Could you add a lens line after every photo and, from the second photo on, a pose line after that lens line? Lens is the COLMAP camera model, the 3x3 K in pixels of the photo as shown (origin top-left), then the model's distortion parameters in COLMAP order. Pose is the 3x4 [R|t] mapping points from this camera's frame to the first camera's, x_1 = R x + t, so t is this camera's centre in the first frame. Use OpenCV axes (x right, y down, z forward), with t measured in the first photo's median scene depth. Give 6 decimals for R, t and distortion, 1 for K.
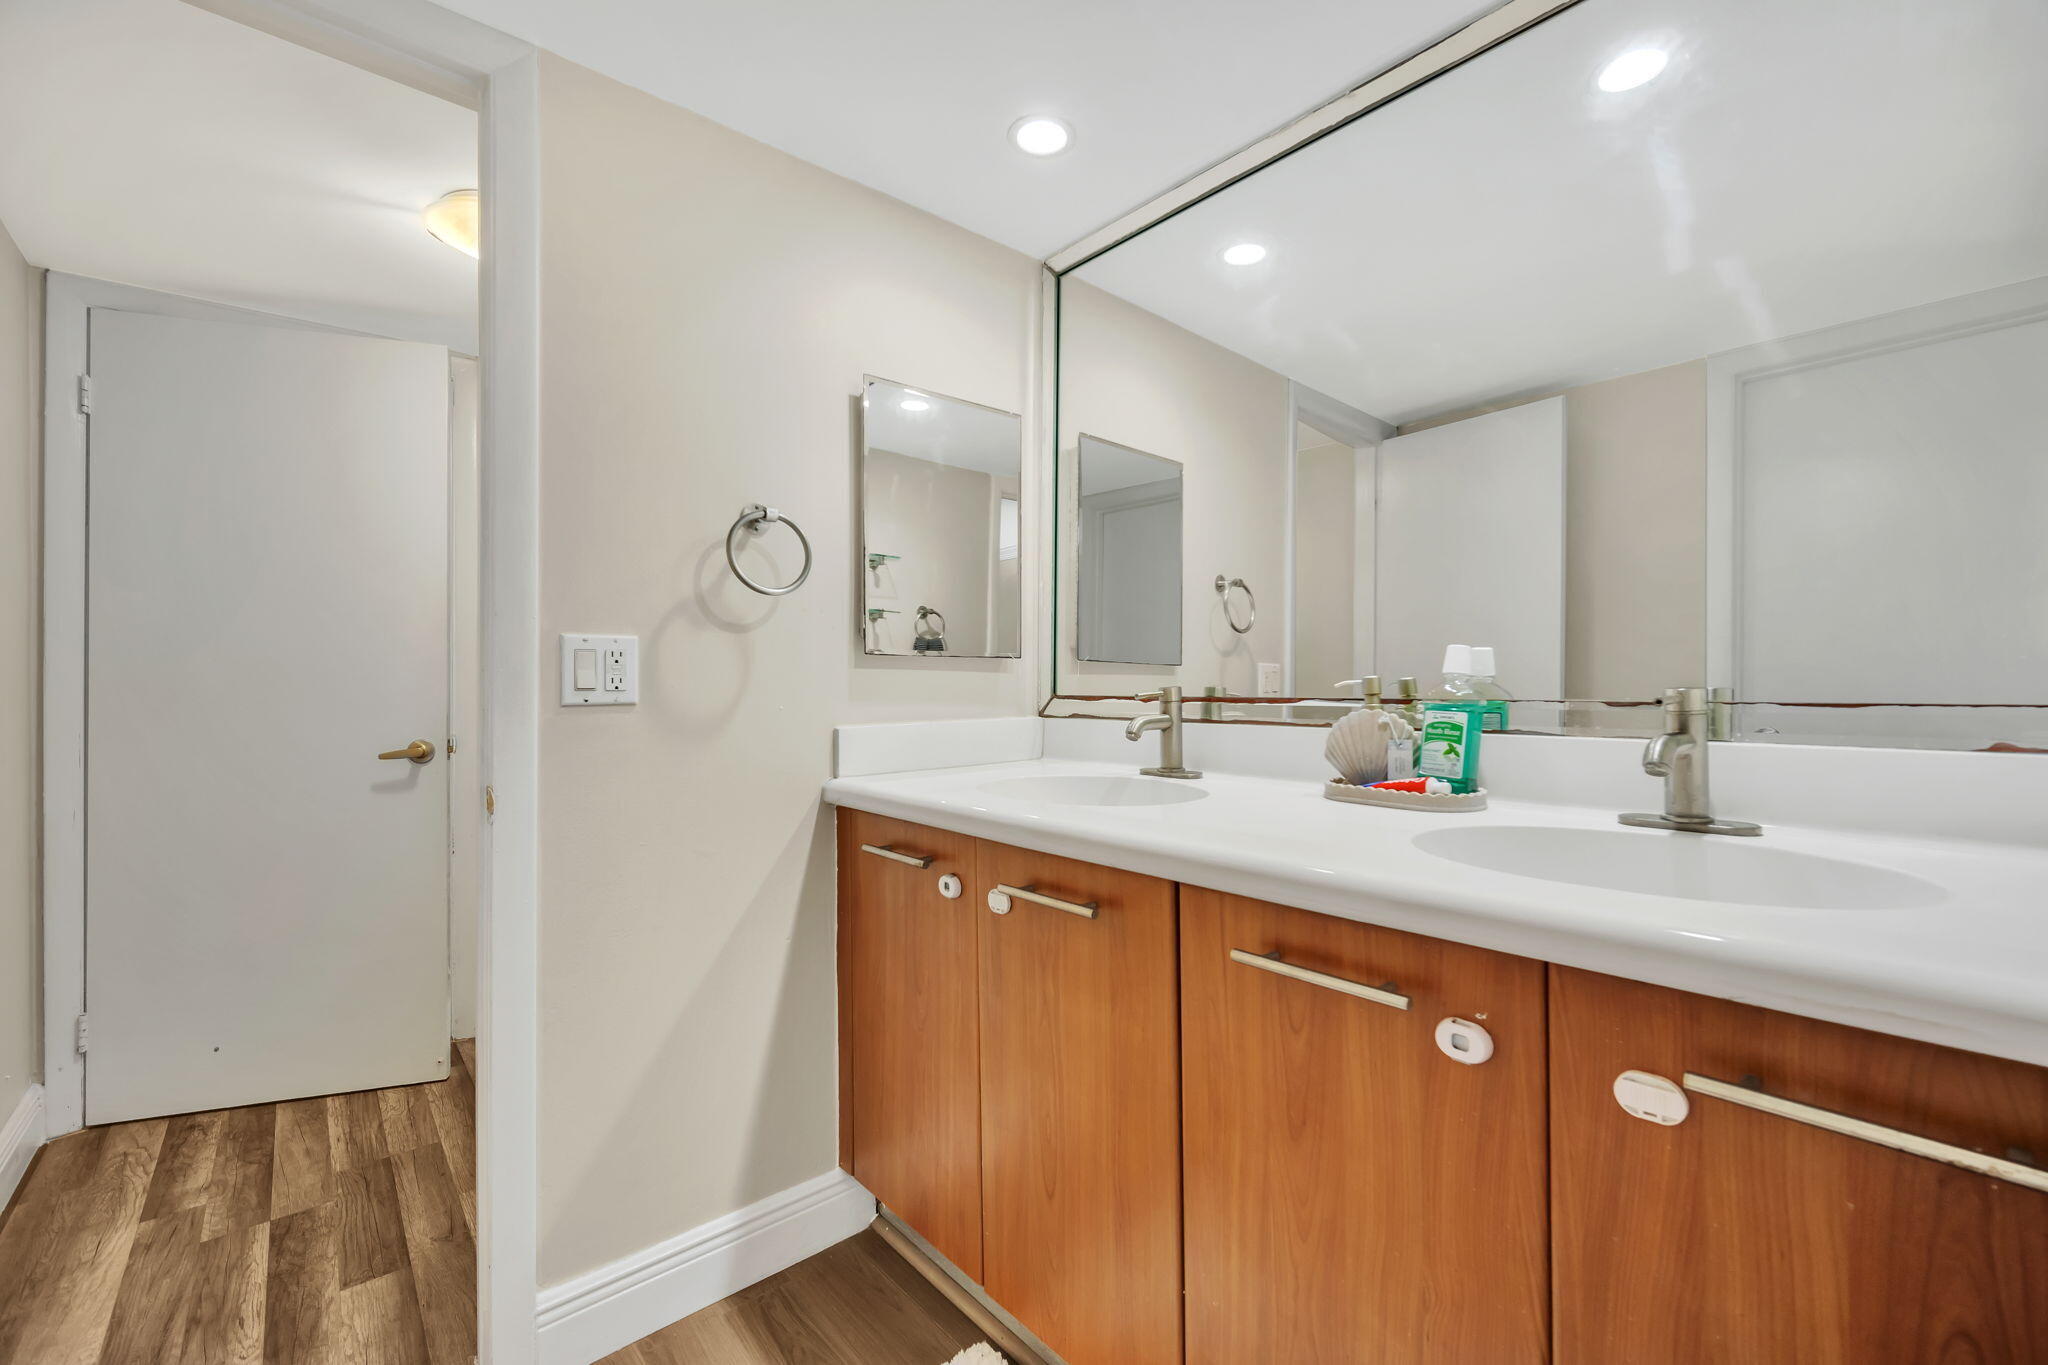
lens RADIAL K [[830.9, 0, 1024.0], [0, 830.9, 682.5], [0, 0, 1]] dist [-0.001864, -0.000088]
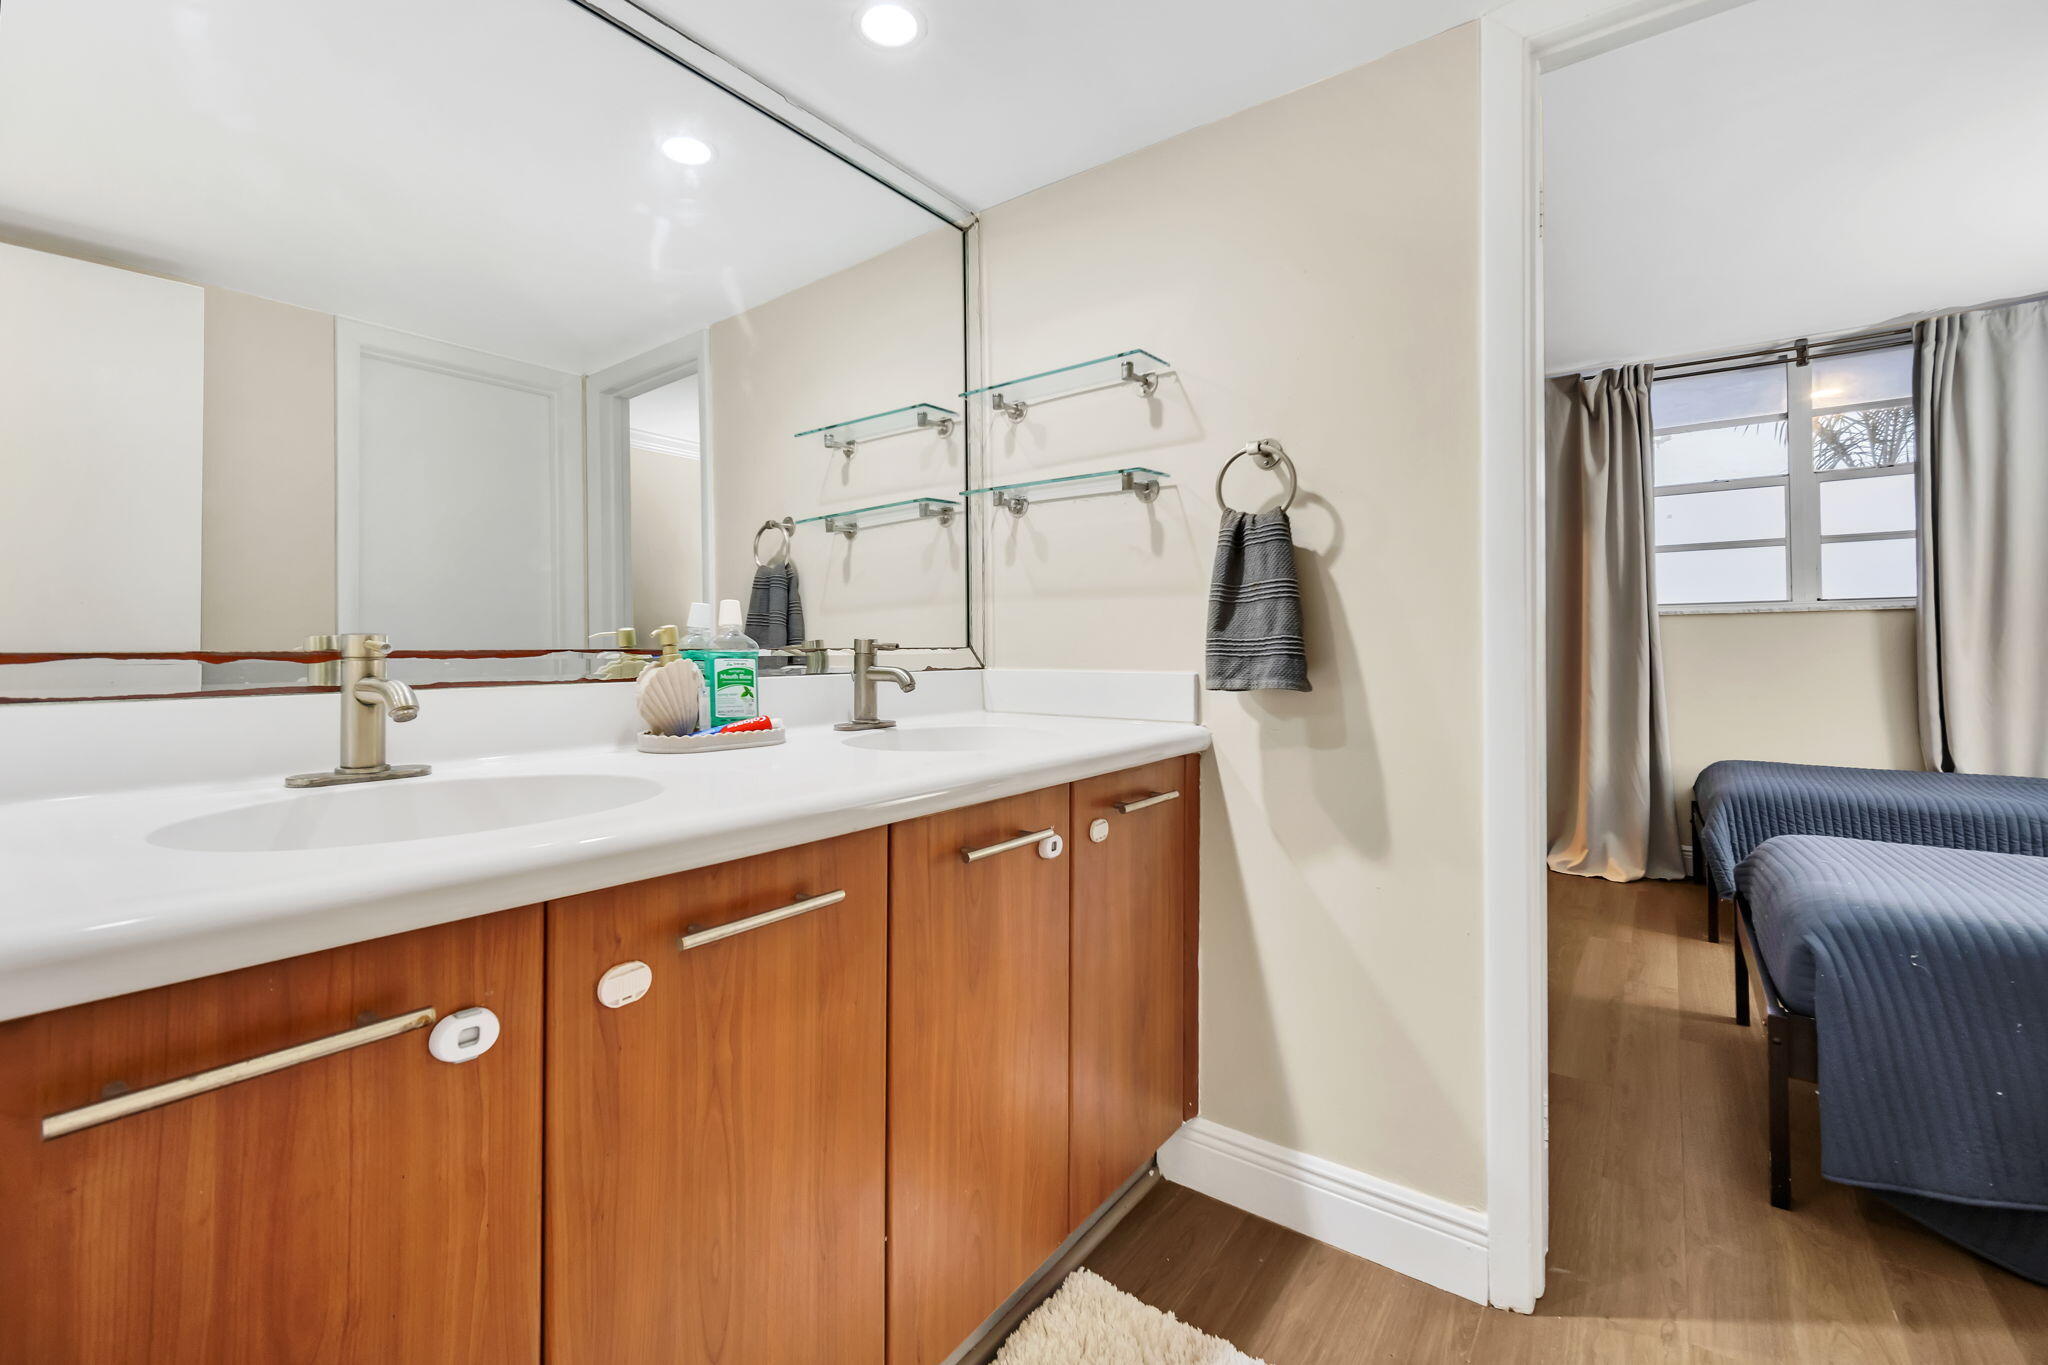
lens RADIAL K [[871.6, 0, 1024.3], [0, 871.6, 610.7], [0, 0, 1]] dist [0.001723, 0.000140]
pose [[-0.203619, 0.032327, 0.978516, -0.732894], [-0.008370, 0.999361, -0.034757, 0.007359], [-0.979014, -0.015267, -0.203218, 0.858307]]
